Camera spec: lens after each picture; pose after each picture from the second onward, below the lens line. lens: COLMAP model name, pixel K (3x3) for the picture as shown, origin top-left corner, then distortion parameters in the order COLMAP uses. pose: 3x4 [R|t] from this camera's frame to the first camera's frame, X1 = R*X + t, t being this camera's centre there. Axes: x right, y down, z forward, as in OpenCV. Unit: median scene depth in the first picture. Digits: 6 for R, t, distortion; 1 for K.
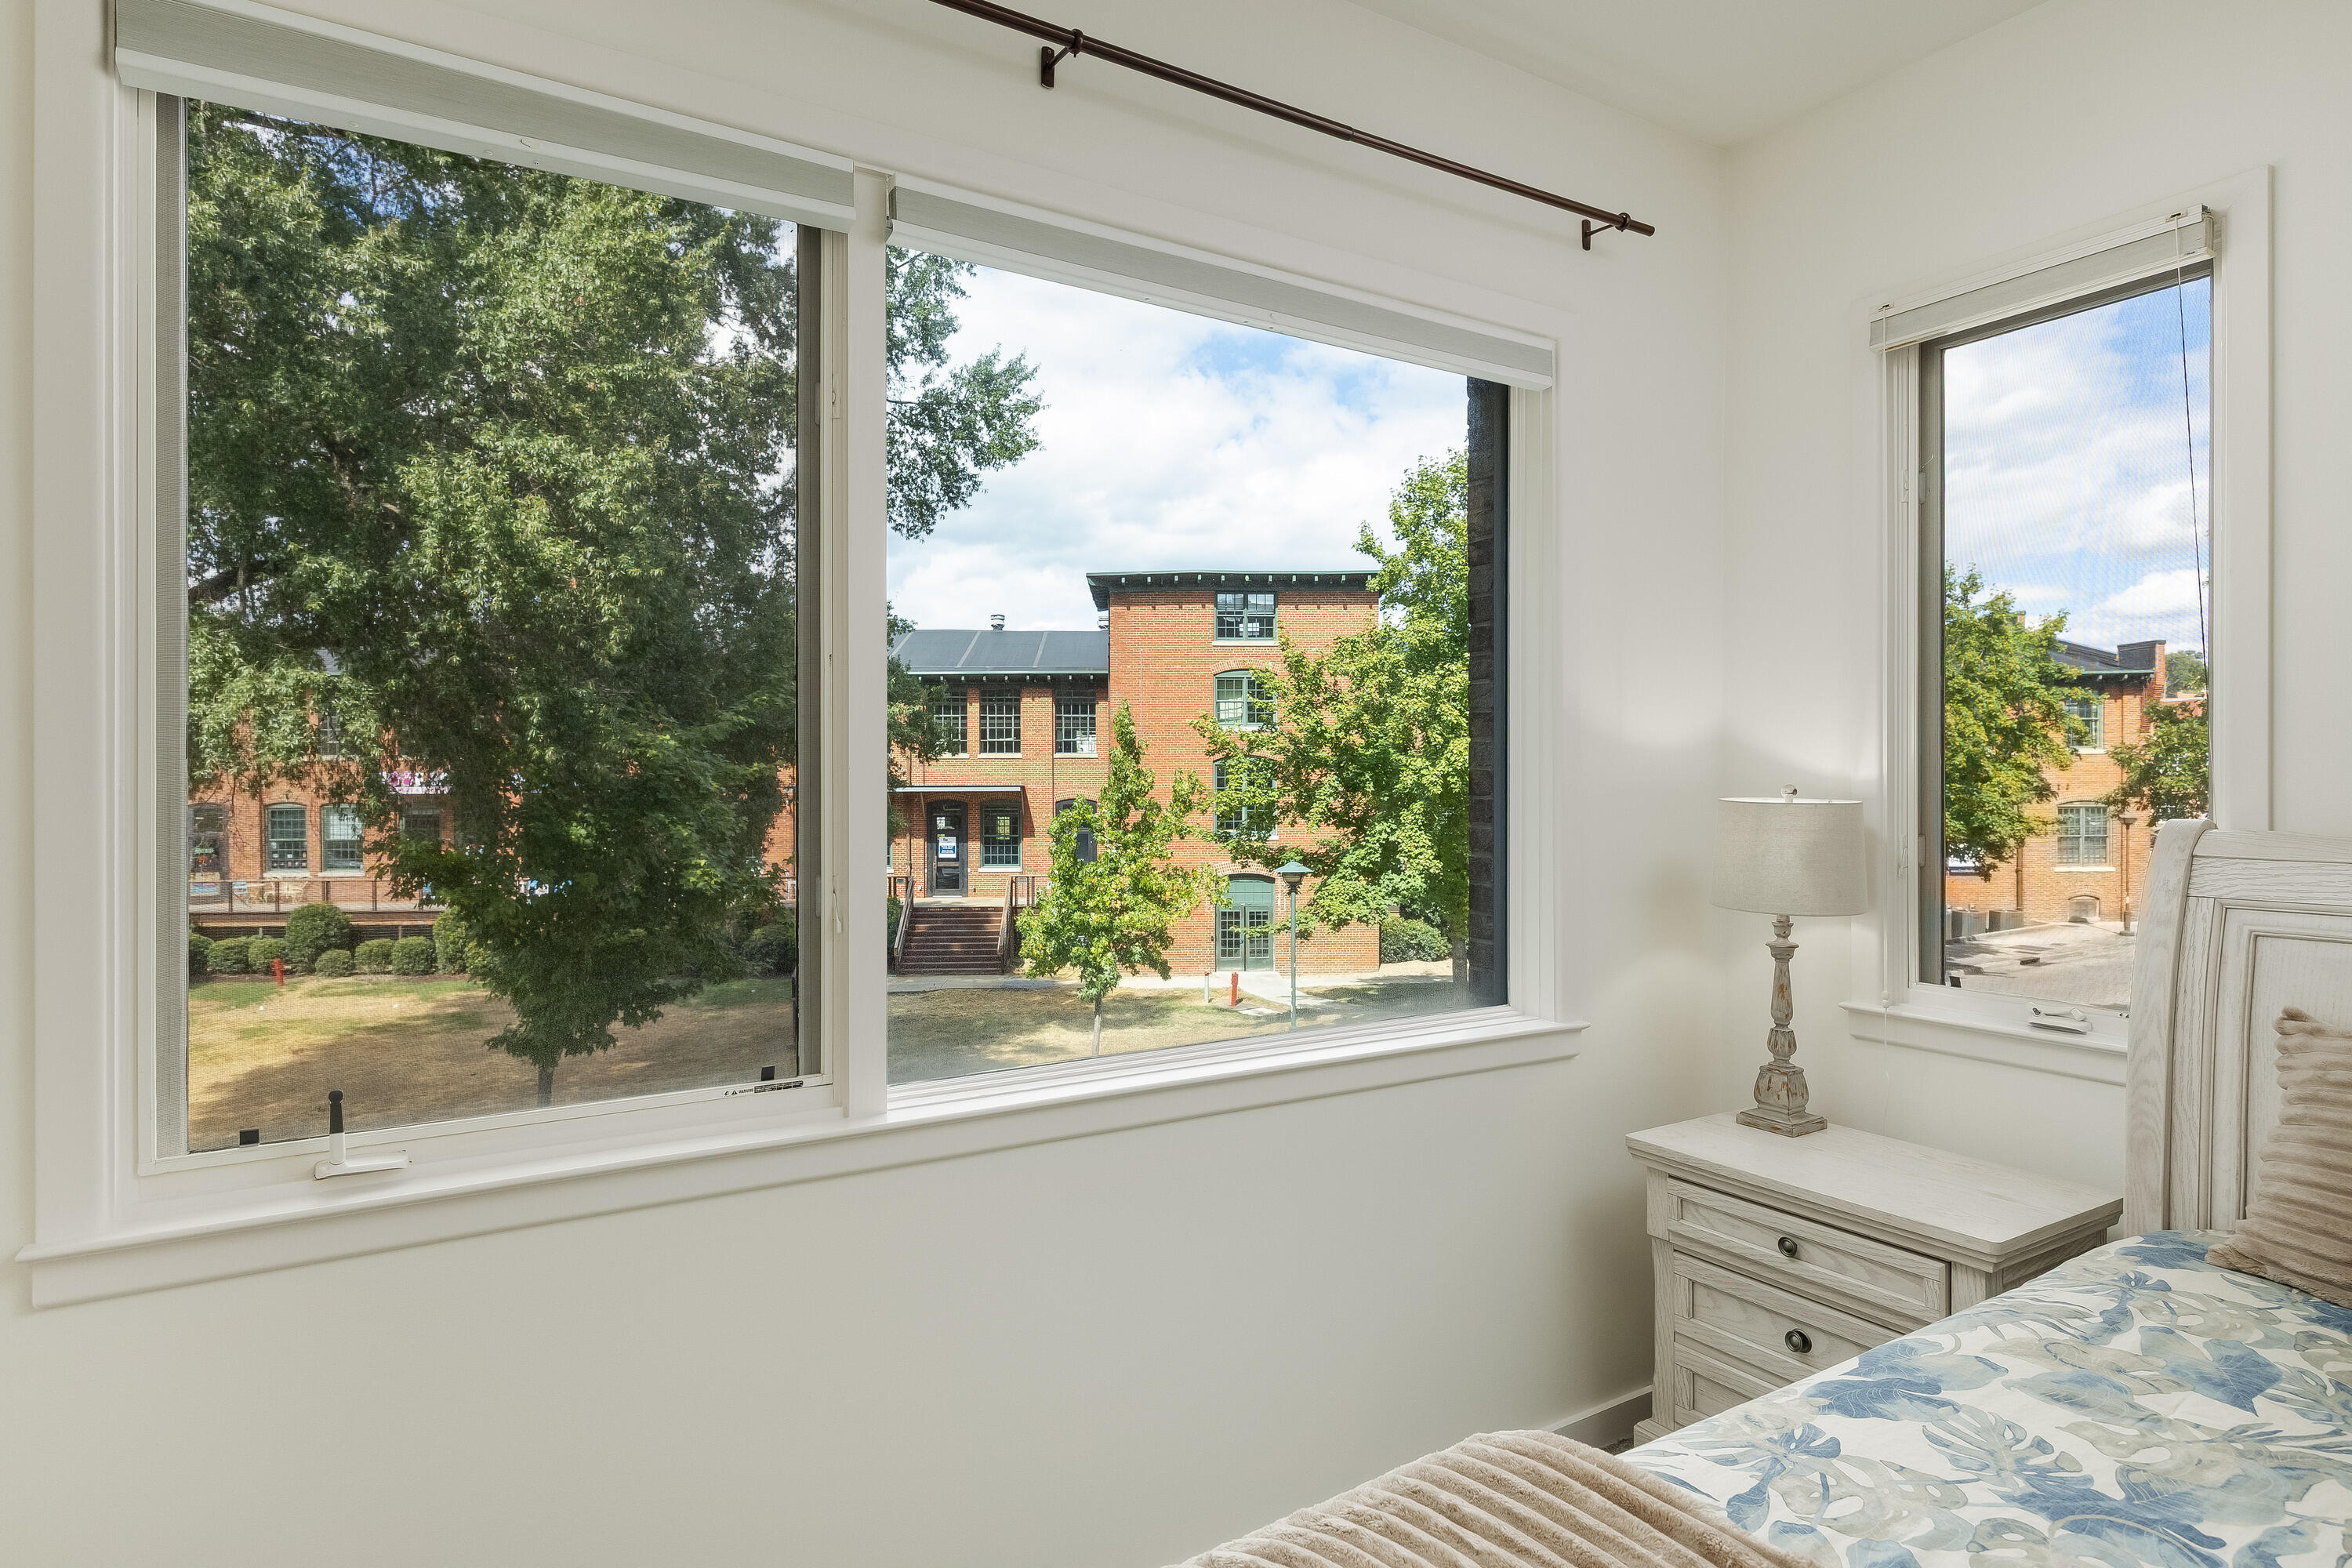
lens RADIAL K [[1288.3, 0, 1157.0], [0, 1288.3, 779.1], [0, 0, 1]] dist [-0.001712, 0.001696]
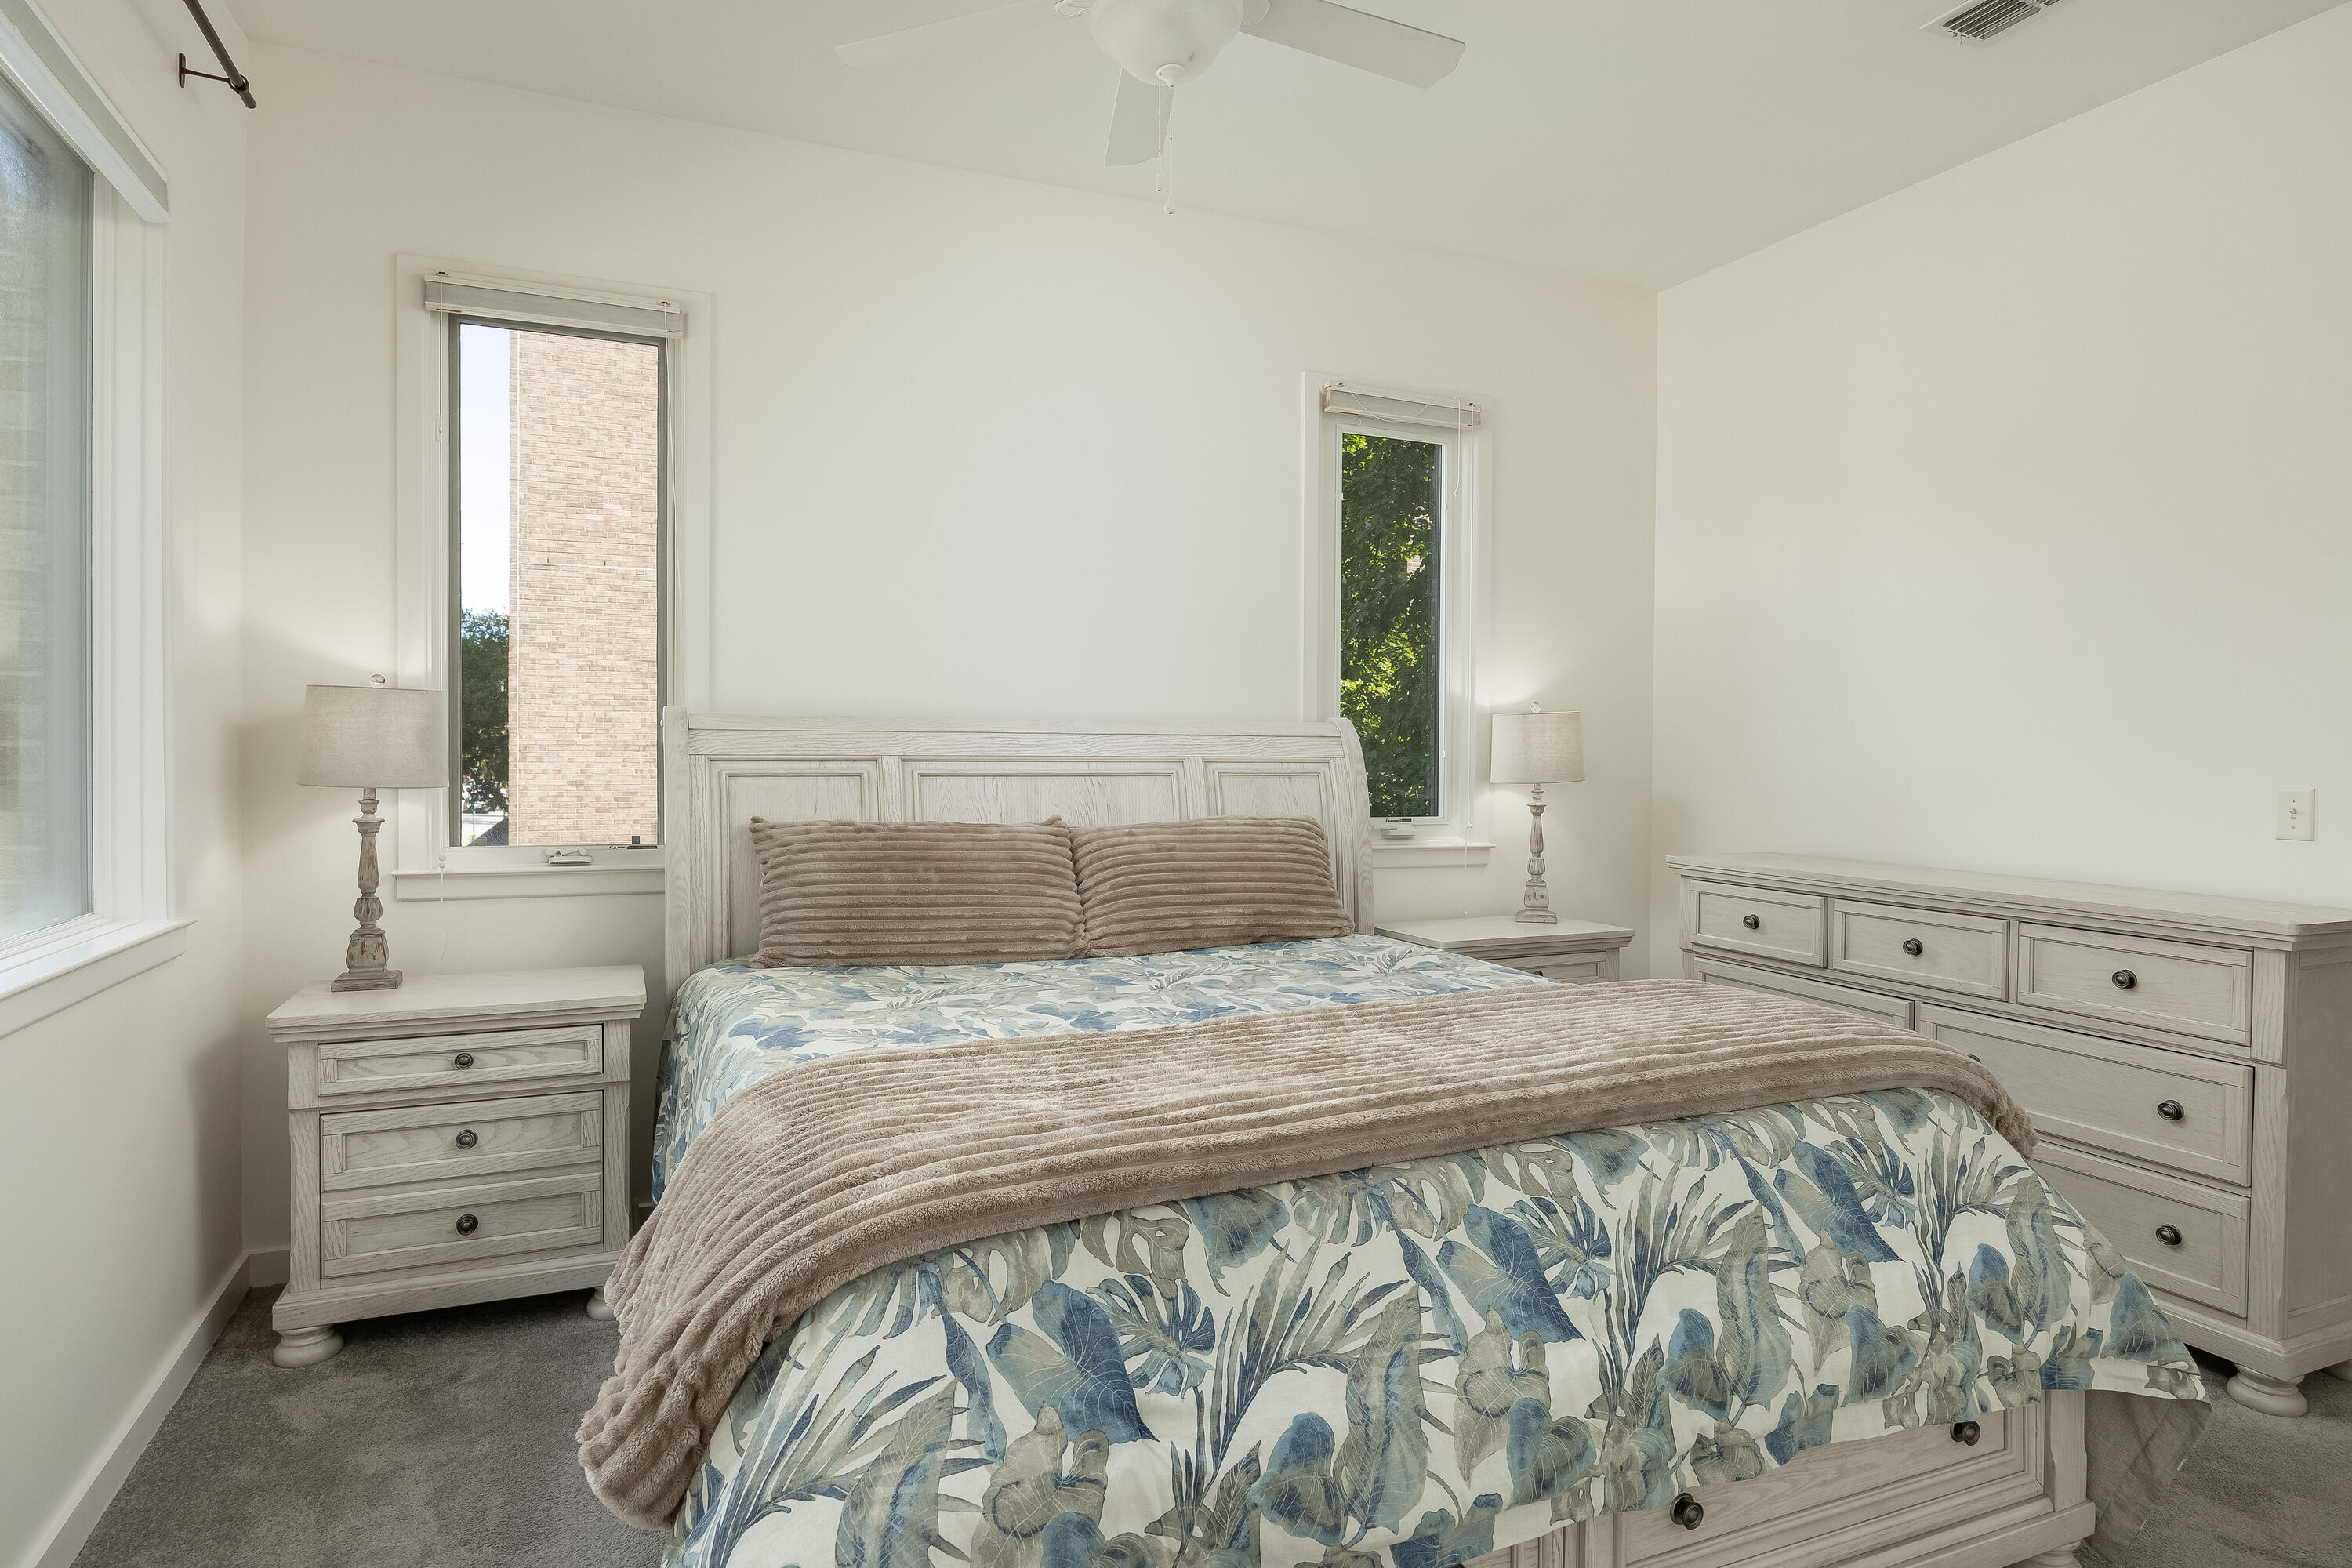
lens RADIAL K [[1320.8, 0, 1175.0], [0, 1320.8, 762.6], [0, 0, 1]] dist [-0.005394, -0.002156]
pose [[0.124181, -0.007826, 0.992229, -0.119542], [-0.006576, 0.999940, 0.008710, 0.014452], [-0.992238, -0.007607, 0.124122, 0.039745]]
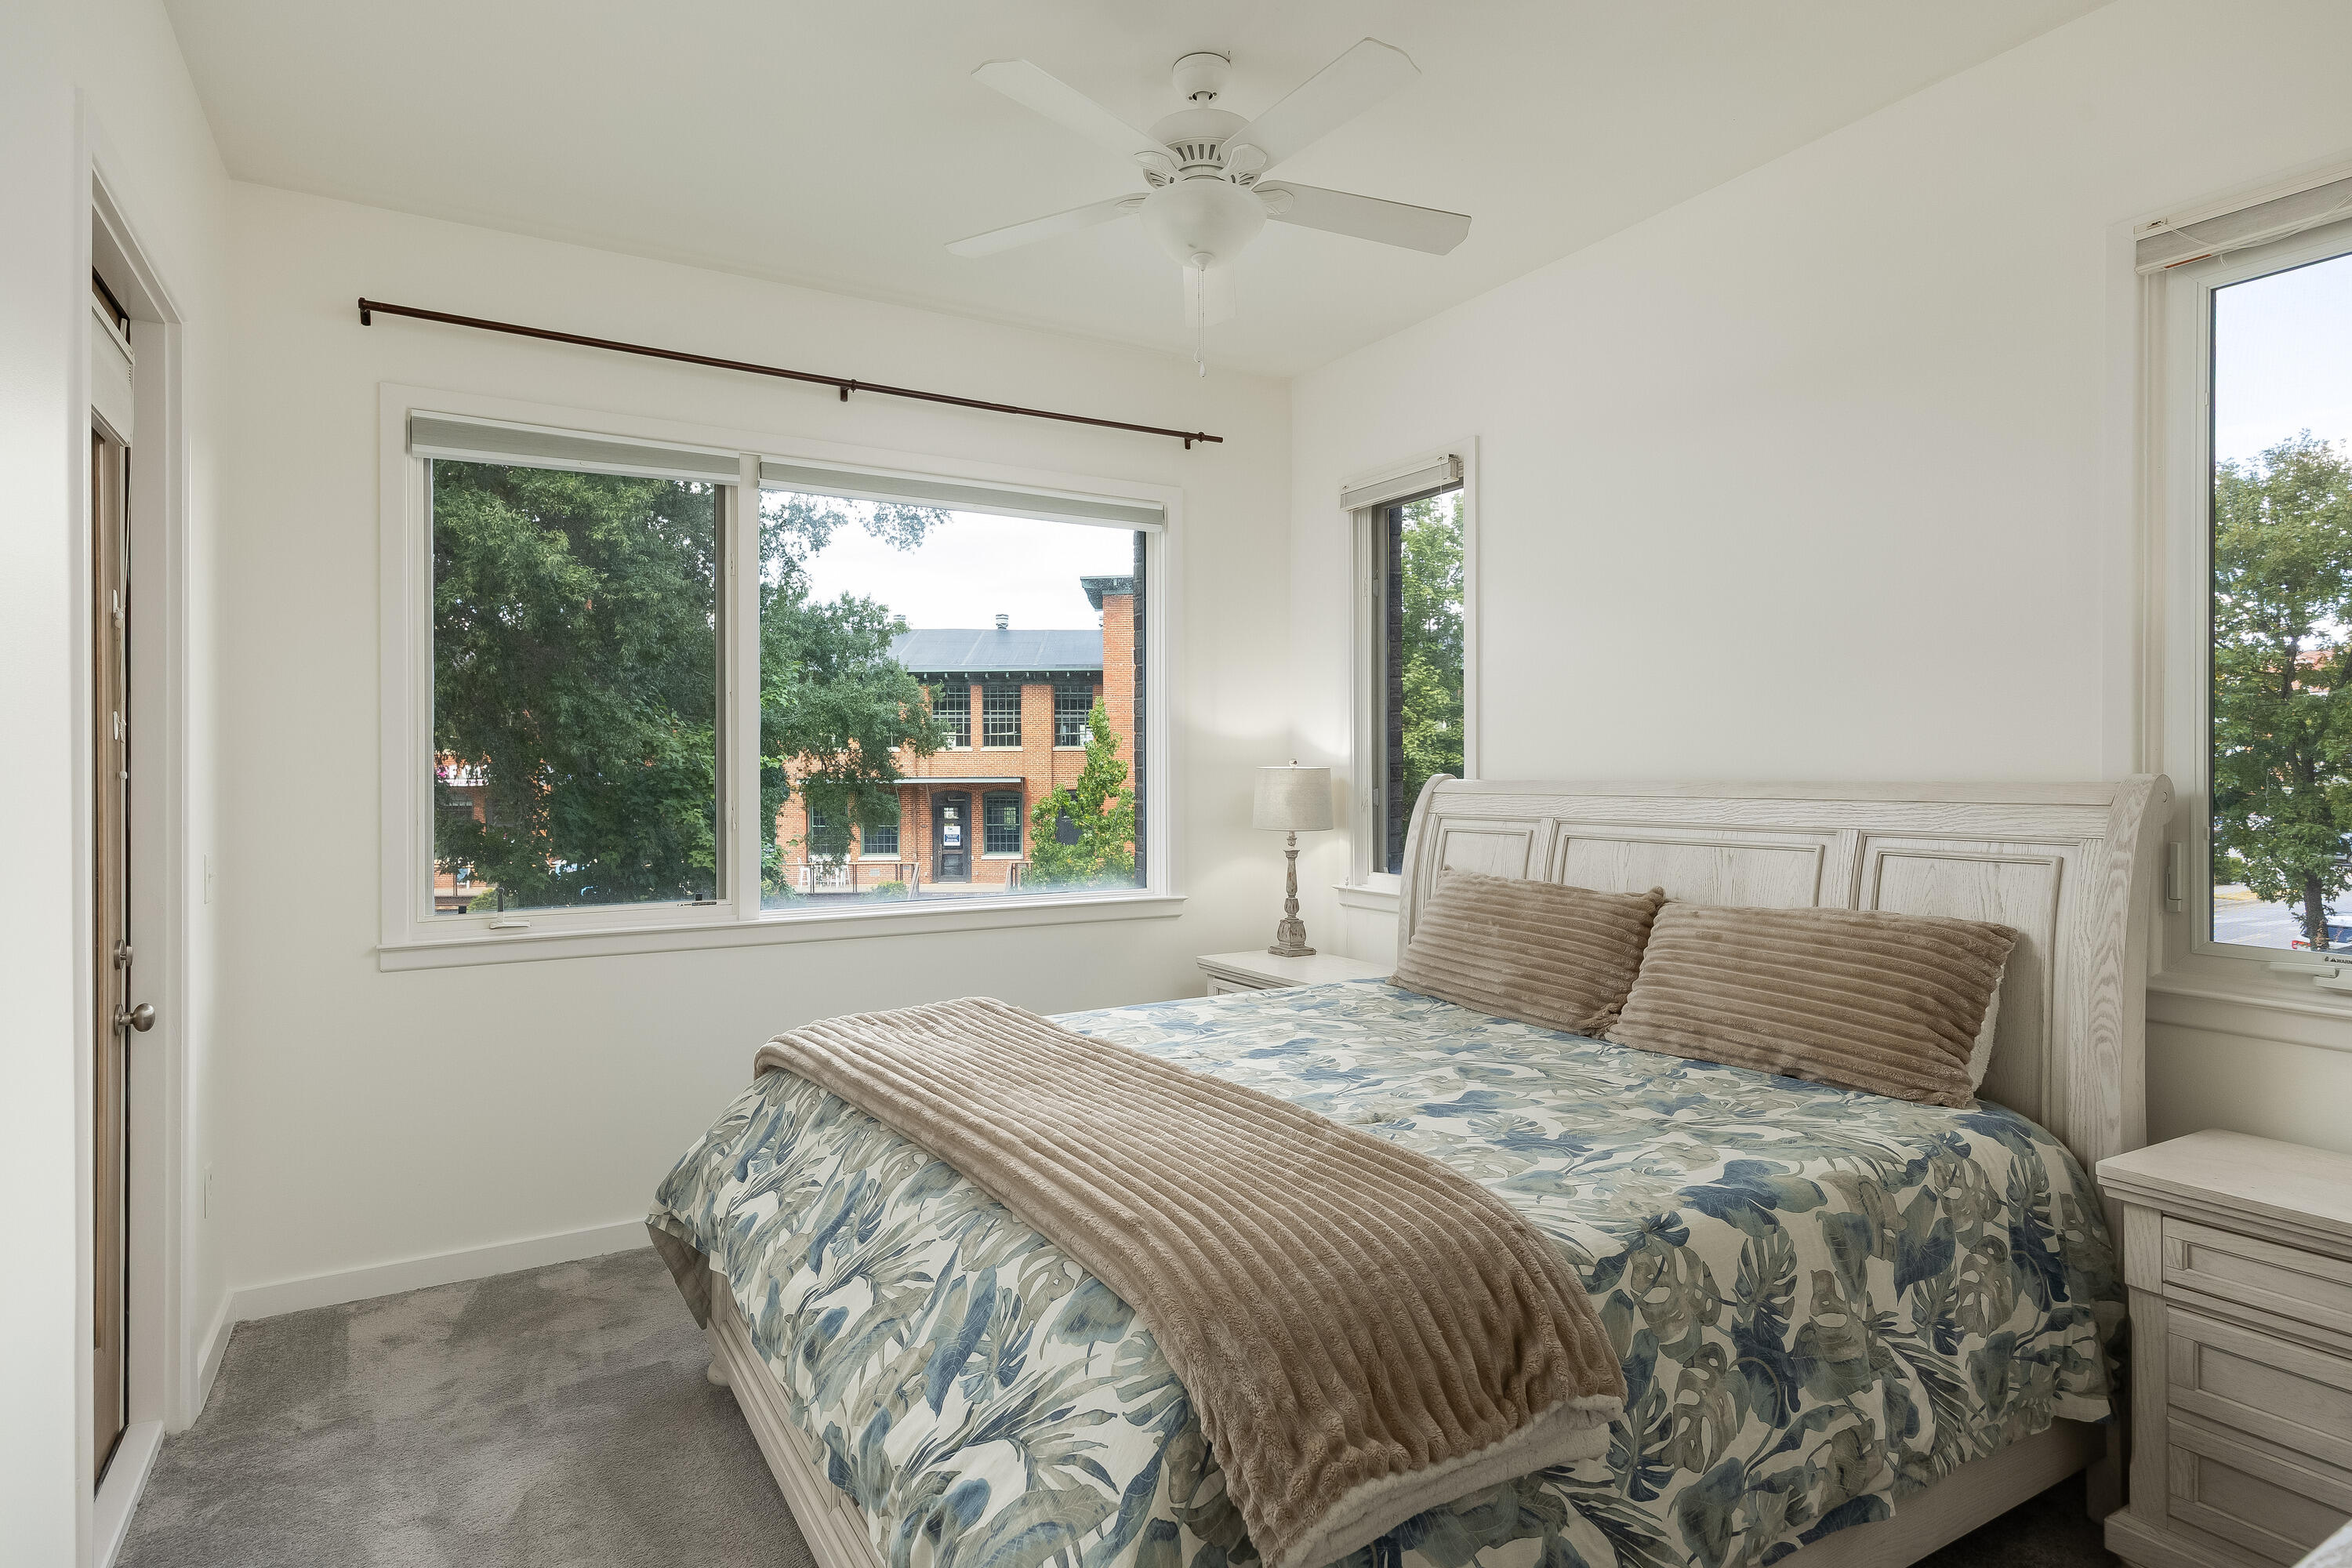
lens RADIAL K [[1288.3, 0, 1172.3], [0, 1288.3, 774.9], [0, 0, 1]] dist [-0.001712, 0.001696]
pose [[0.999983, -0.002893, -0.005016, 0.073334], [0.002902, 0.999994, 0.001827, 0.004919], [0.005011, -0.001841, 0.999986, -0.166435]]
